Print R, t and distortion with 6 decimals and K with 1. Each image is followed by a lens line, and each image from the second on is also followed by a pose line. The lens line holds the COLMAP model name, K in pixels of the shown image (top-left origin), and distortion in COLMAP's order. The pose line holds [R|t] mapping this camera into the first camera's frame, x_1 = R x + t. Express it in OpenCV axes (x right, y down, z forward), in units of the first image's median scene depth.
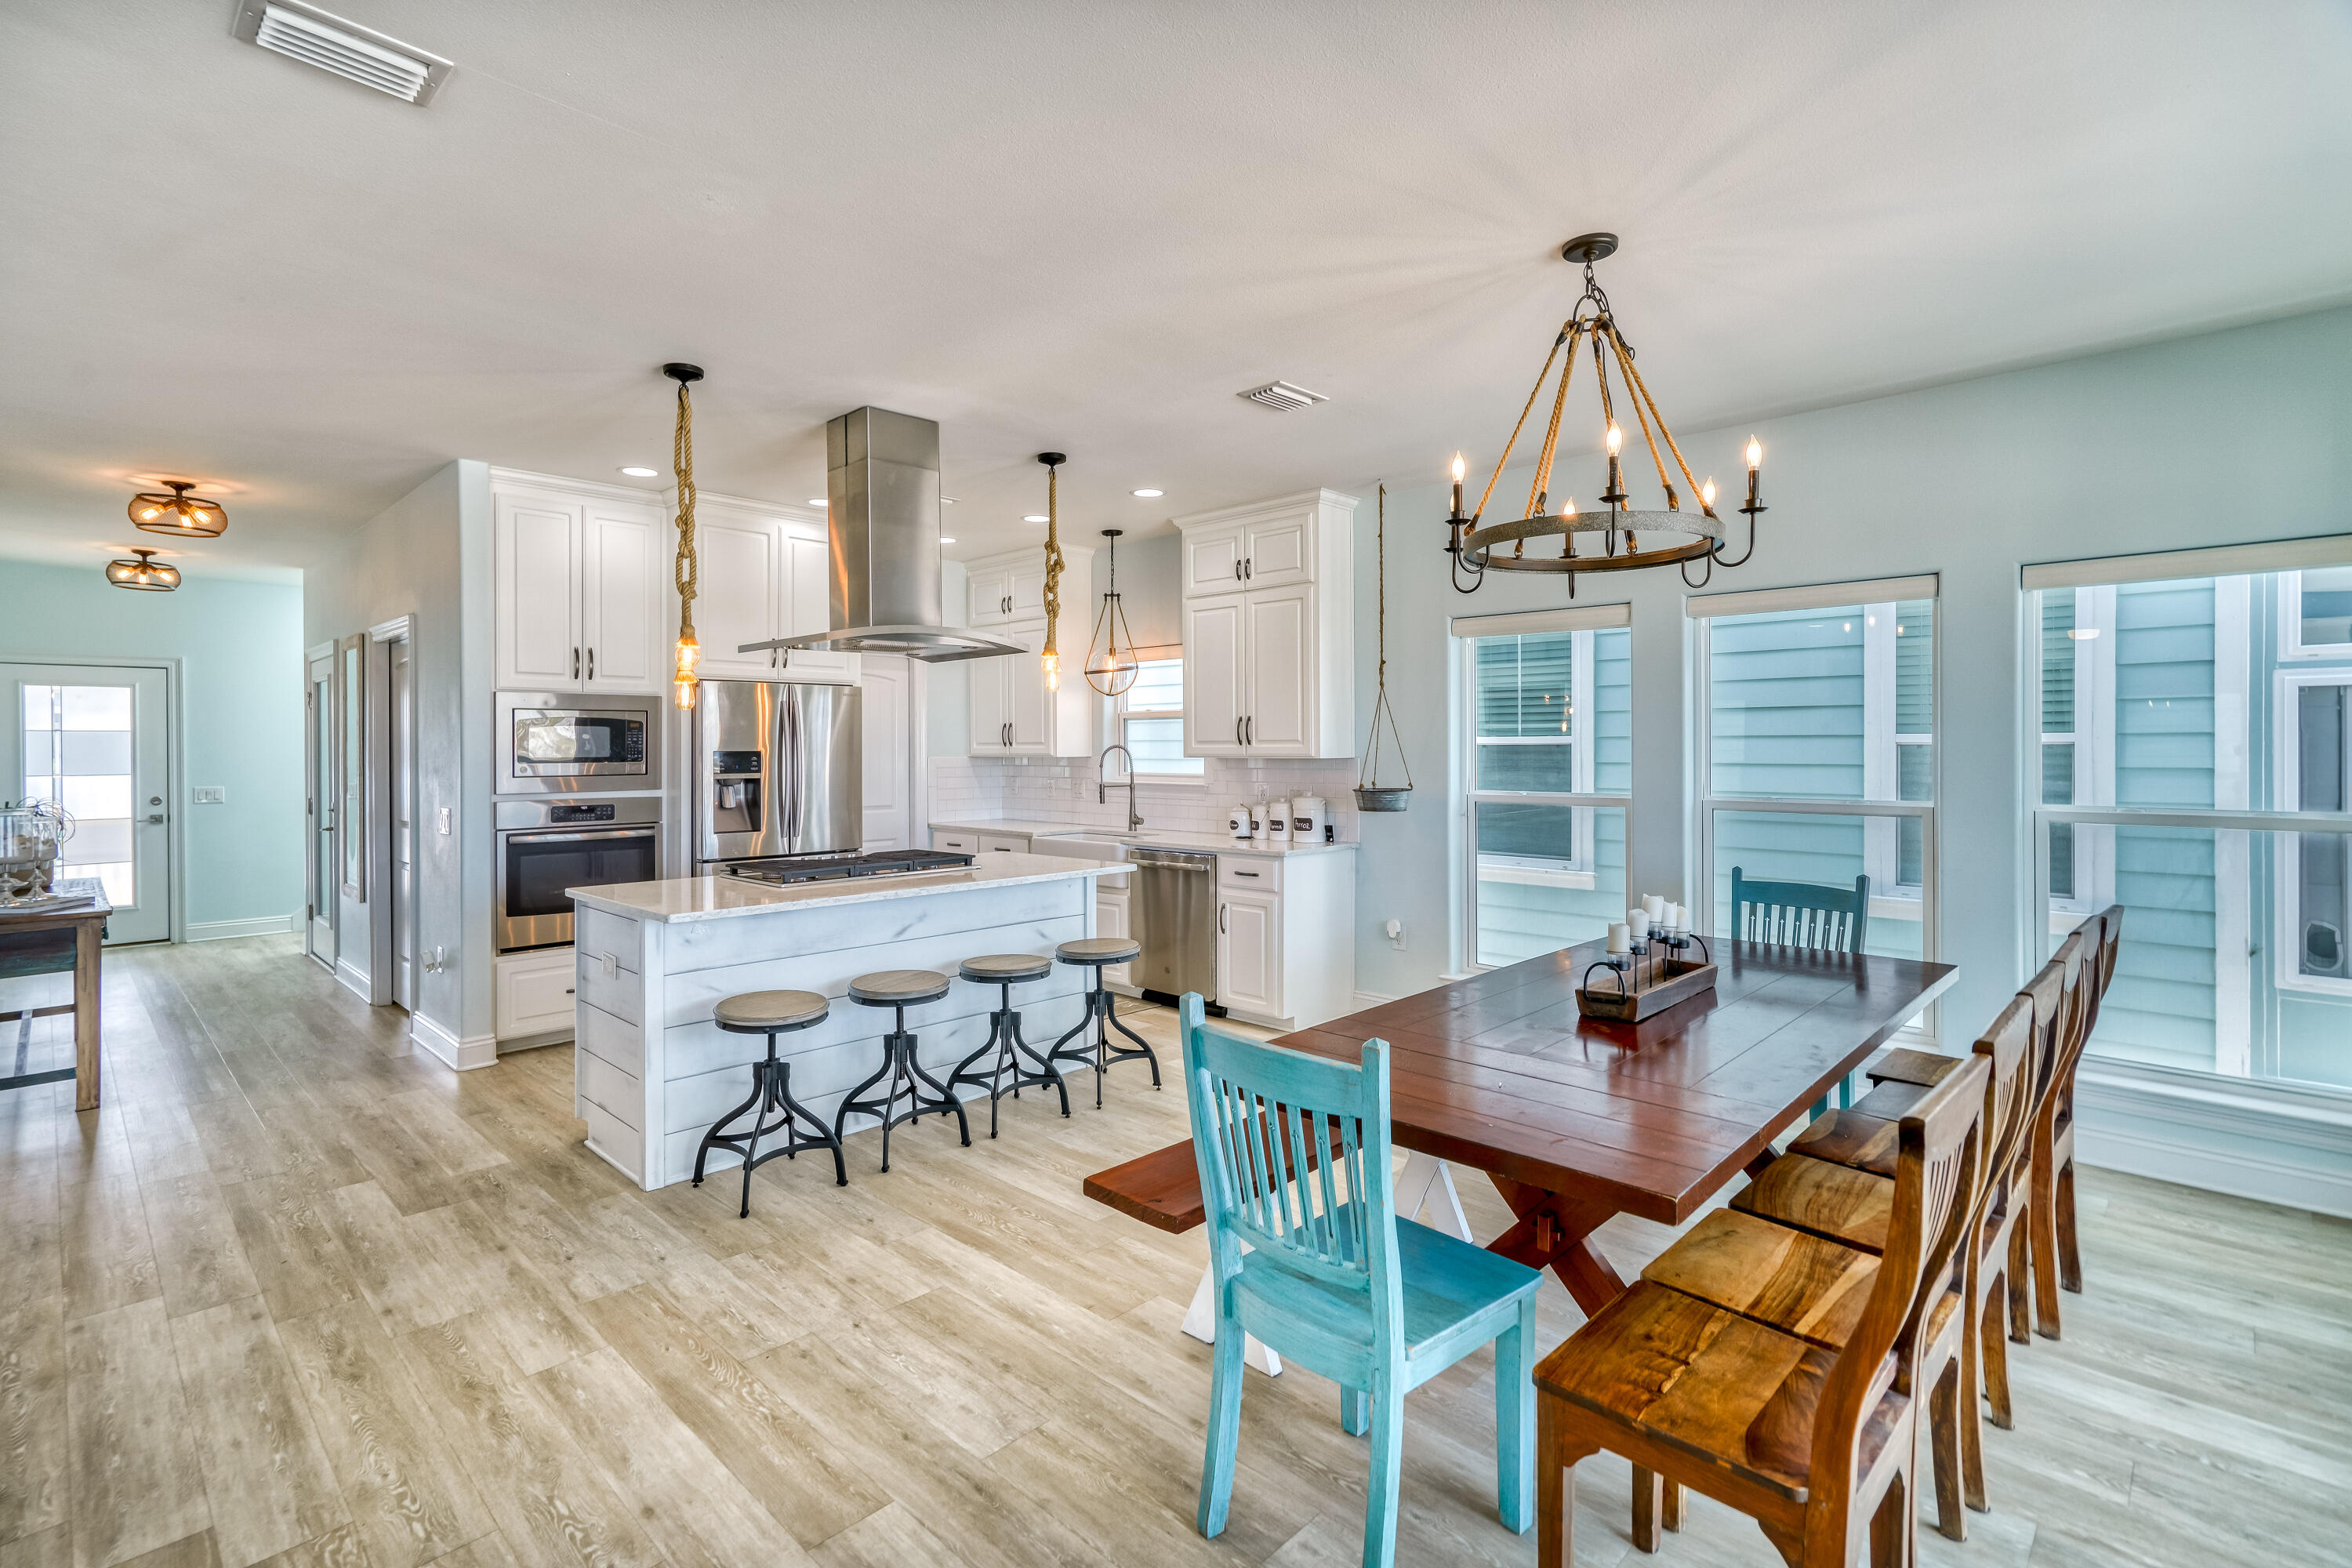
lens RADIAL K [[1100.7, 0, 1133.0], [0, 1100.7, 732.7], [0, 0, 1]] dist [0.002253, 0.004832]
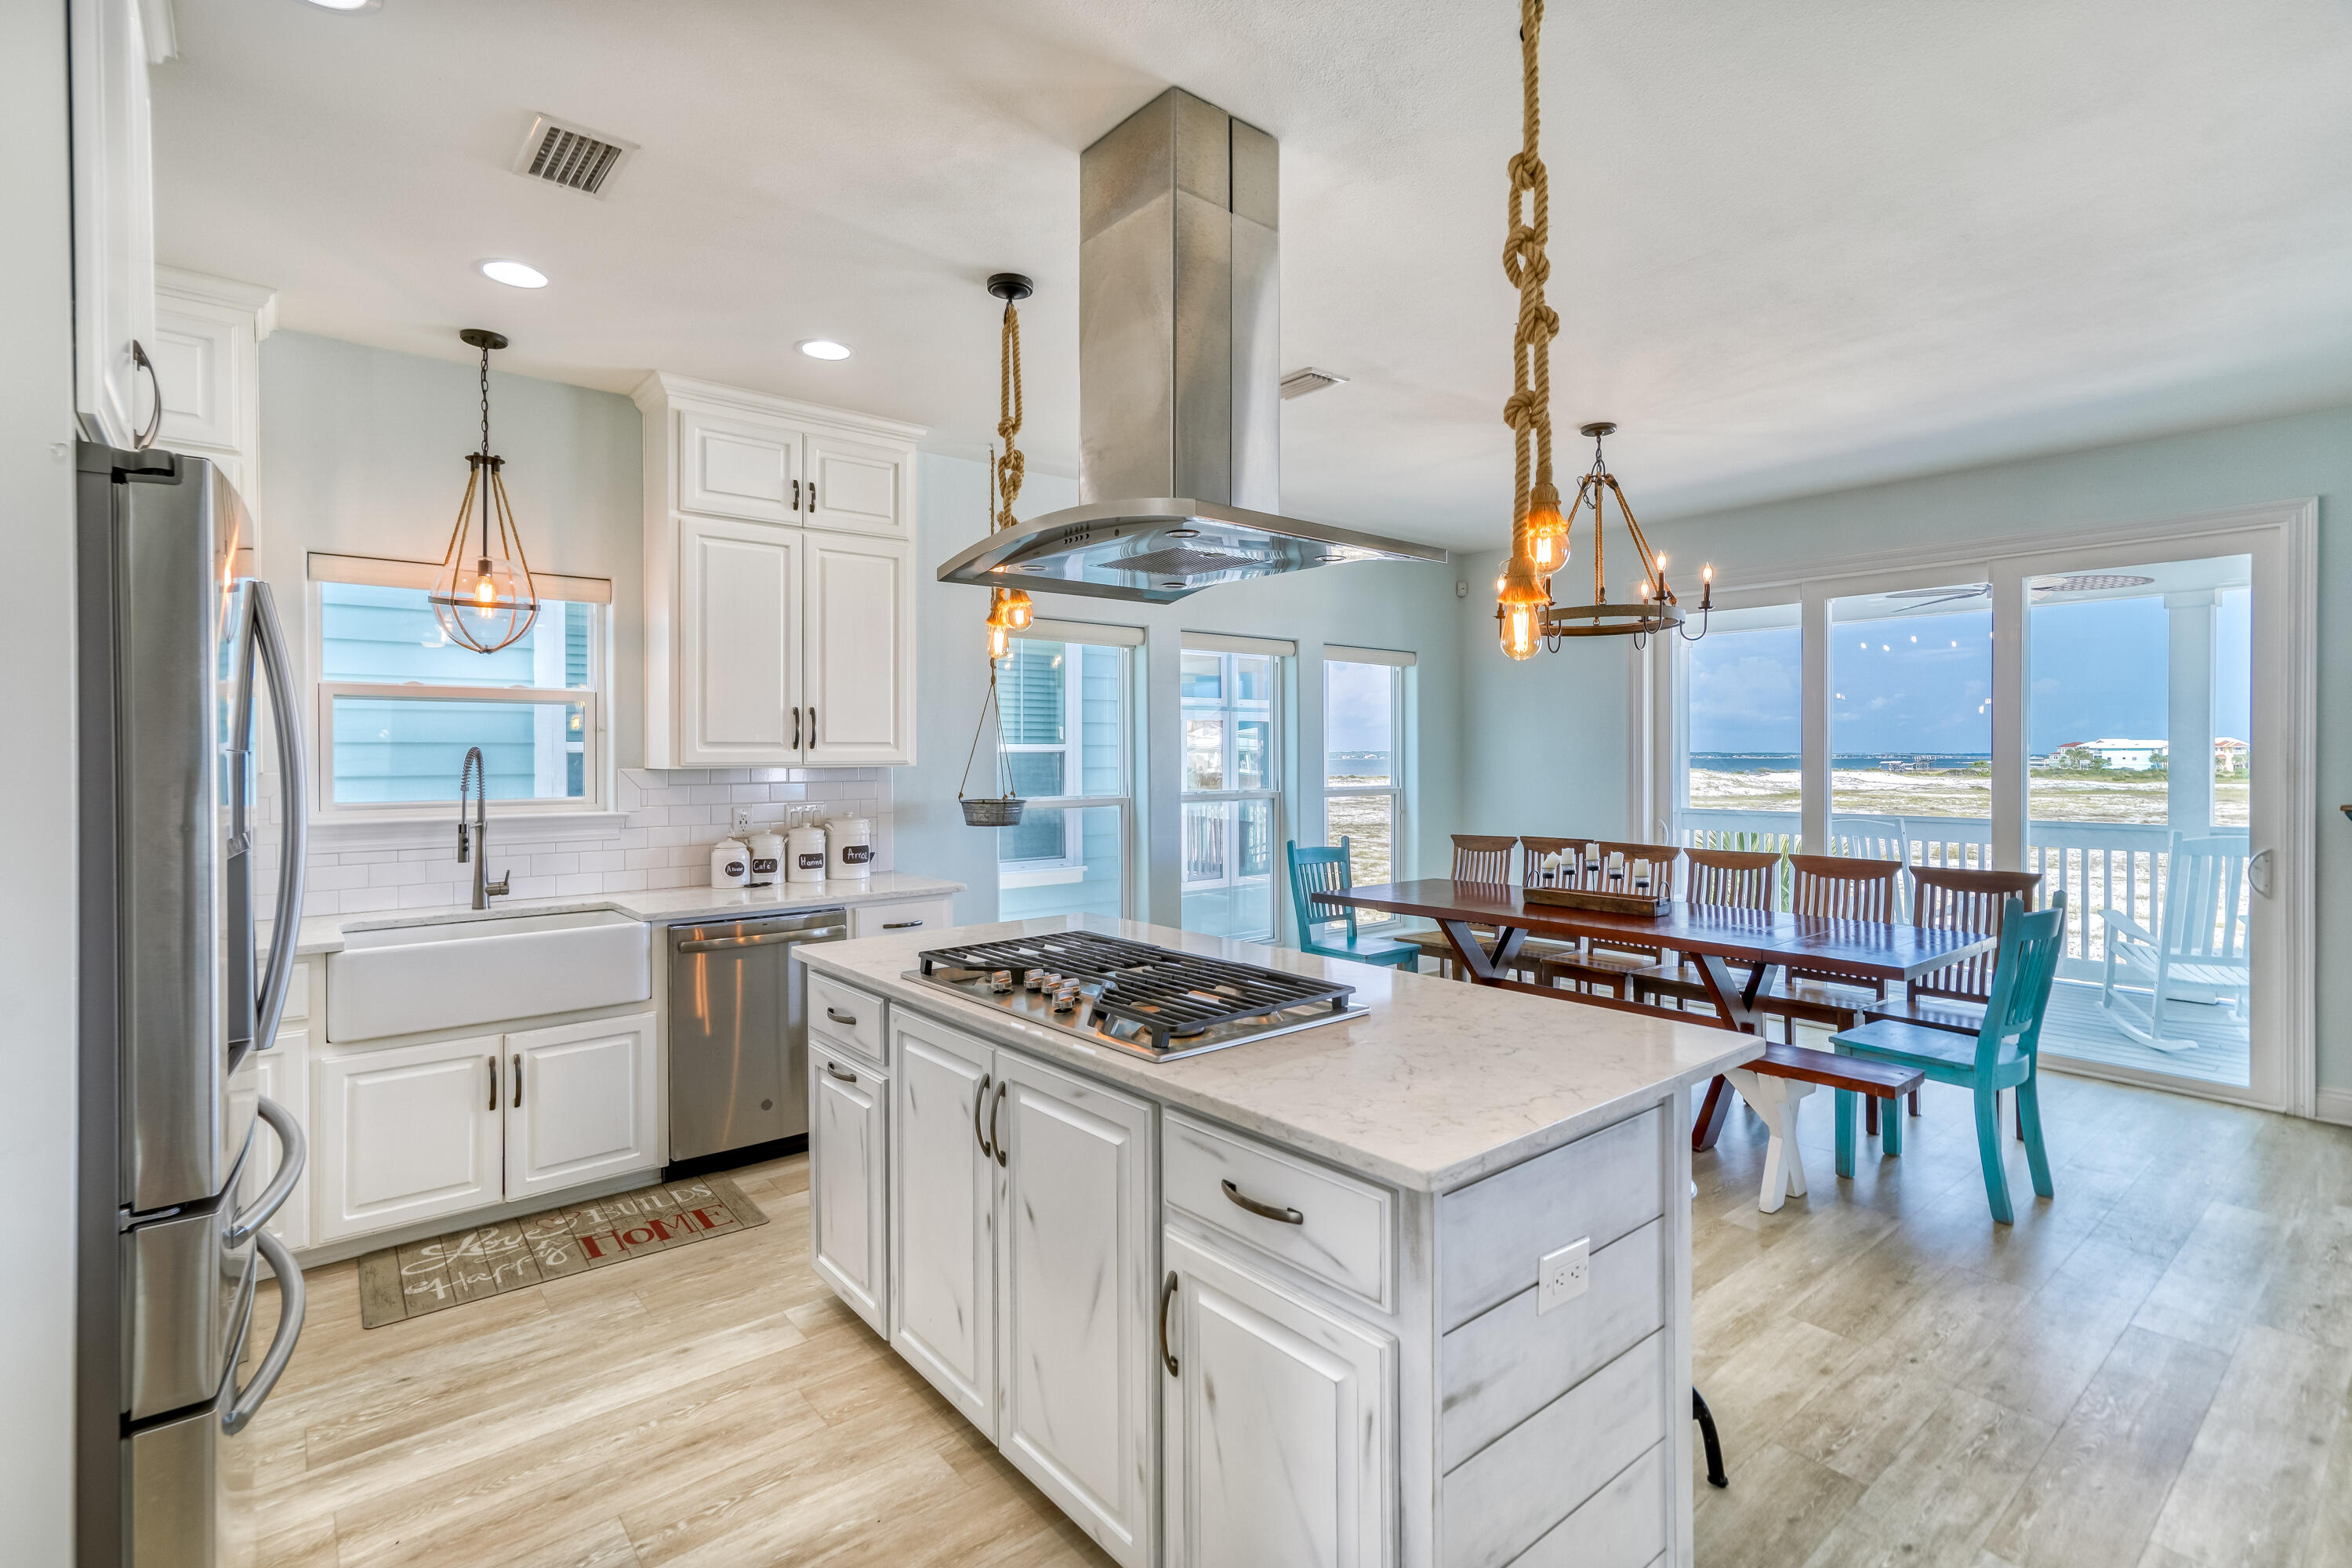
lens RADIAL K [[1100.7, 0, 1151.5], [0, 1100.7, 764.0], [0, 0, 1]] dist [0.002253, 0.004832]
pose [[0.107529, -0.006452, 0.994181, -0.654185], [-0.011600, 0.999903, 0.007744, 0.014519], [-0.994134, -0.012366, 0.107444, 0.806717]]
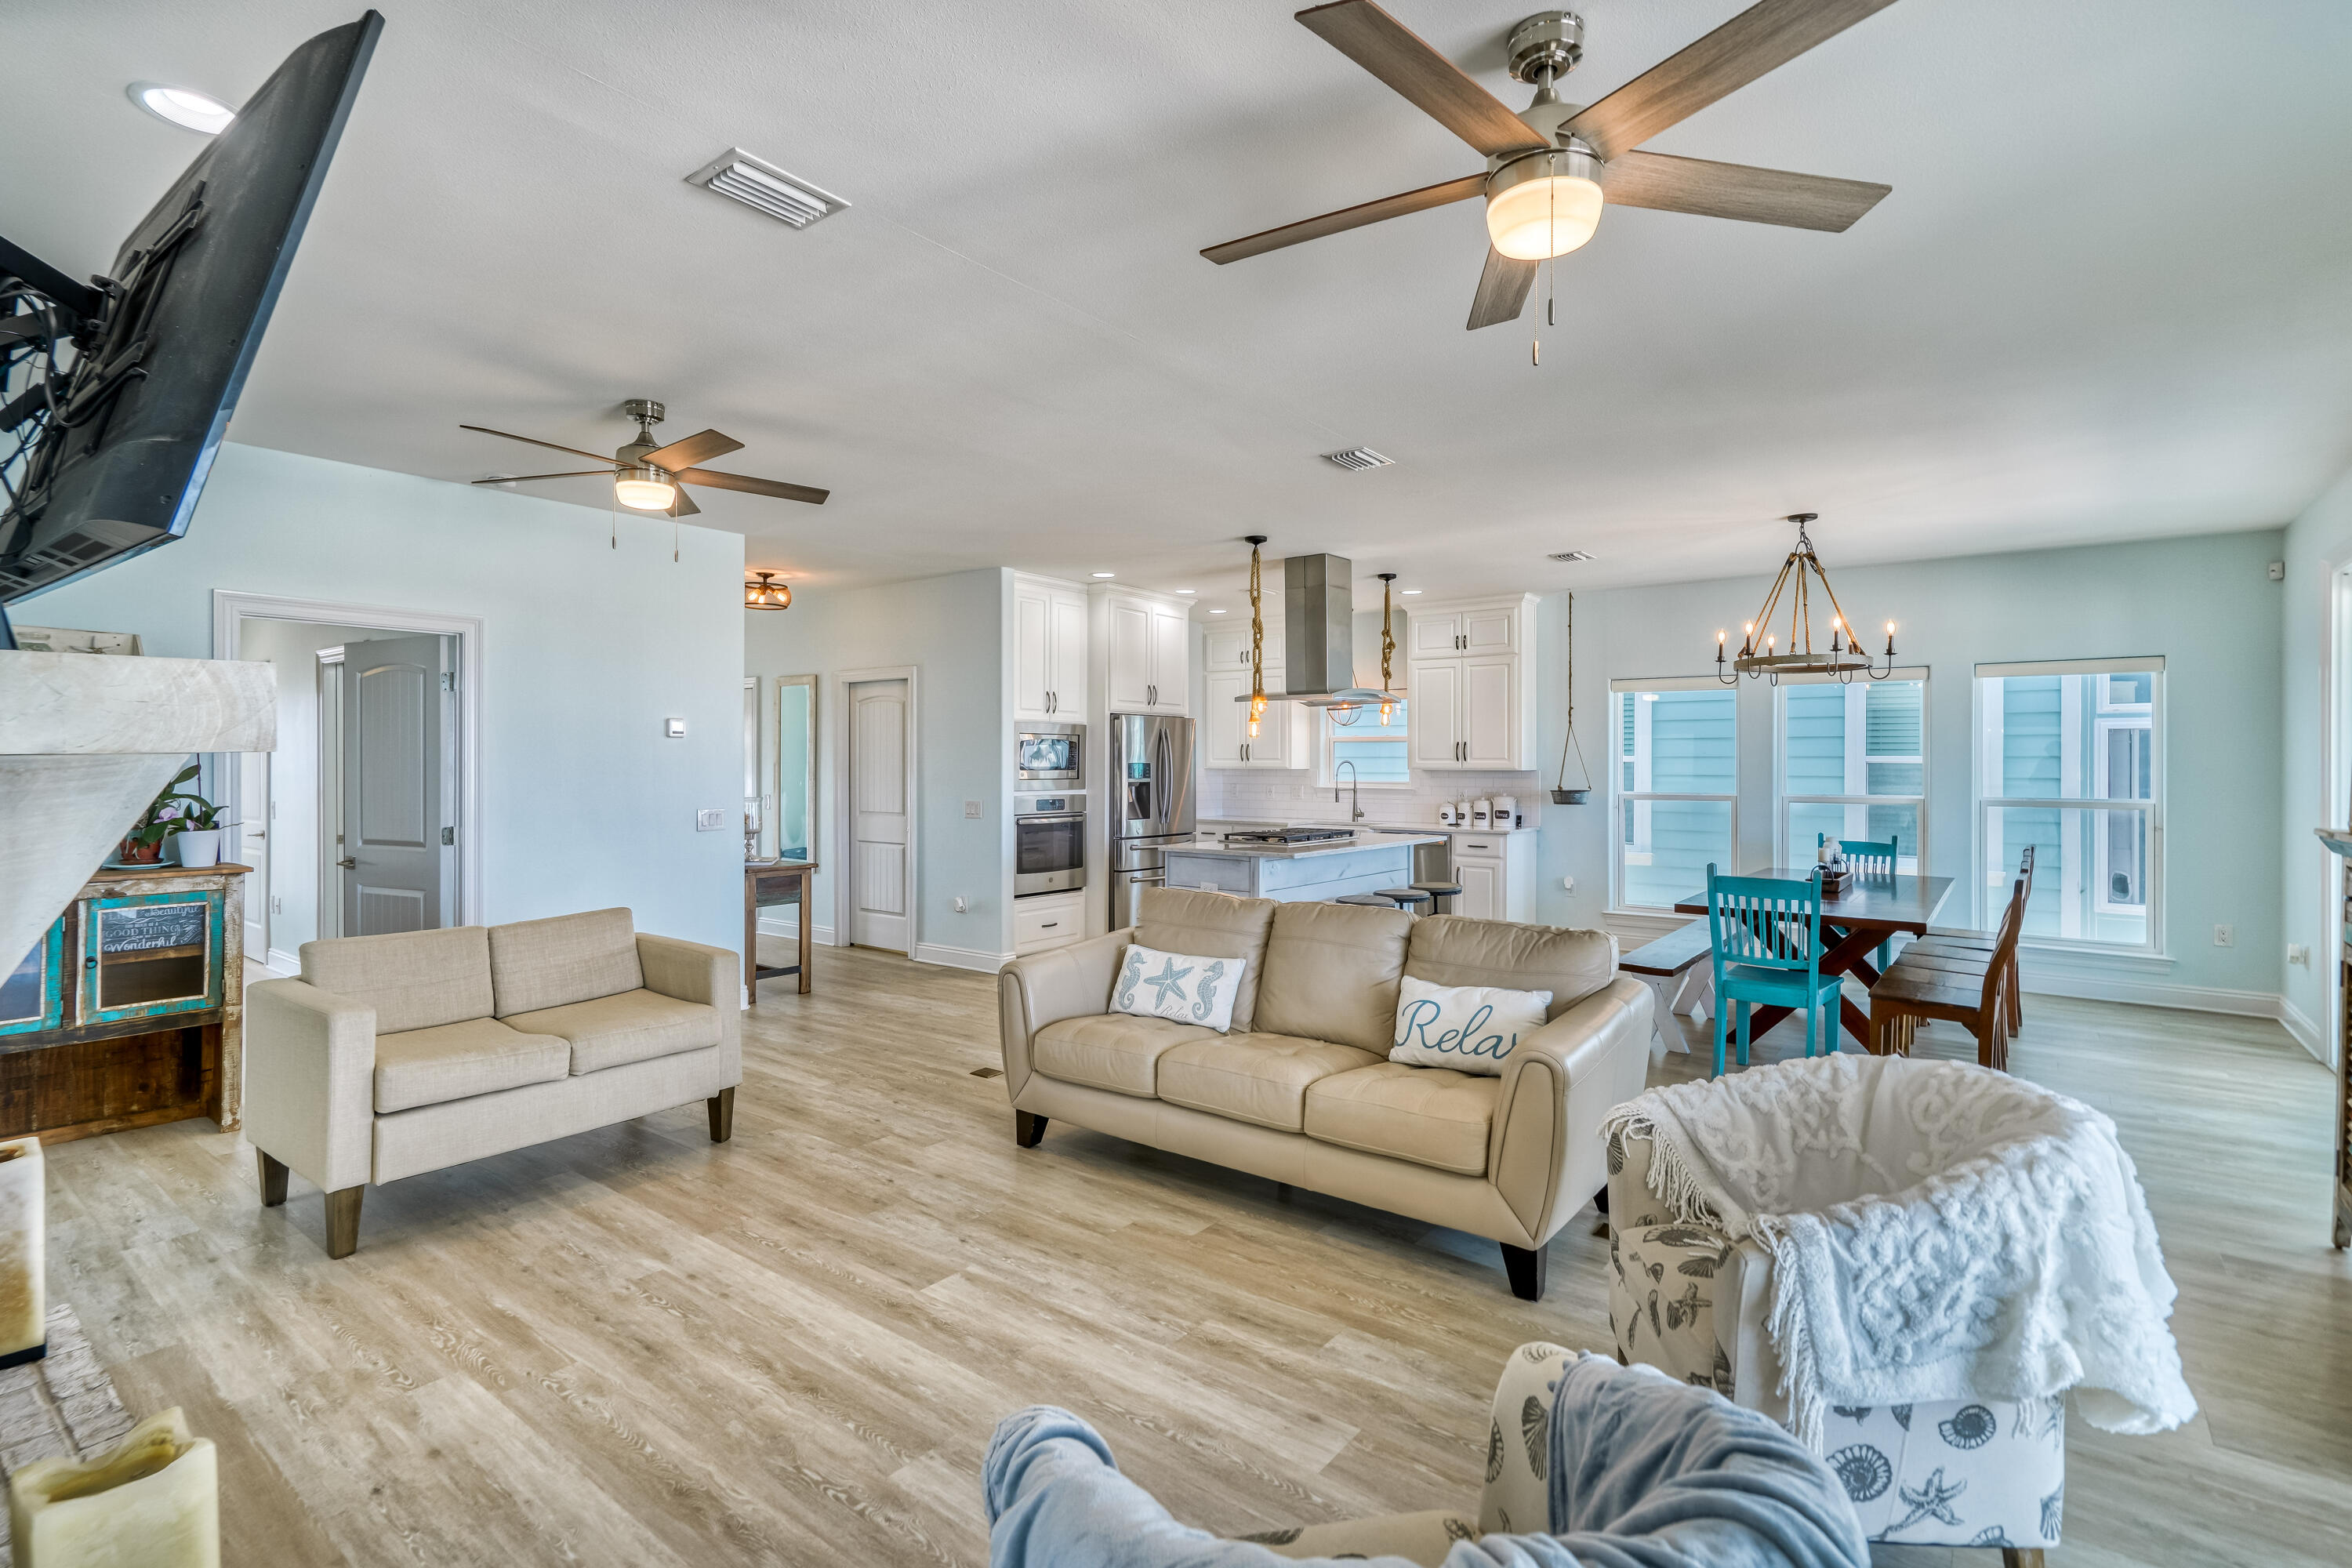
lens RADIAL K [[1100.7, 0, 1134.3], [0, 1100.7, 769.8], [0, 0, 1]] dist [0.002253, 0.004832]
pose [[0.994953, 0.004661, 0.100236, -0.554763], [-0.006745, 0.999768, 0.020463, -0.005319], [-0.100117, -0.021035, 0.994753, -0.491136]]
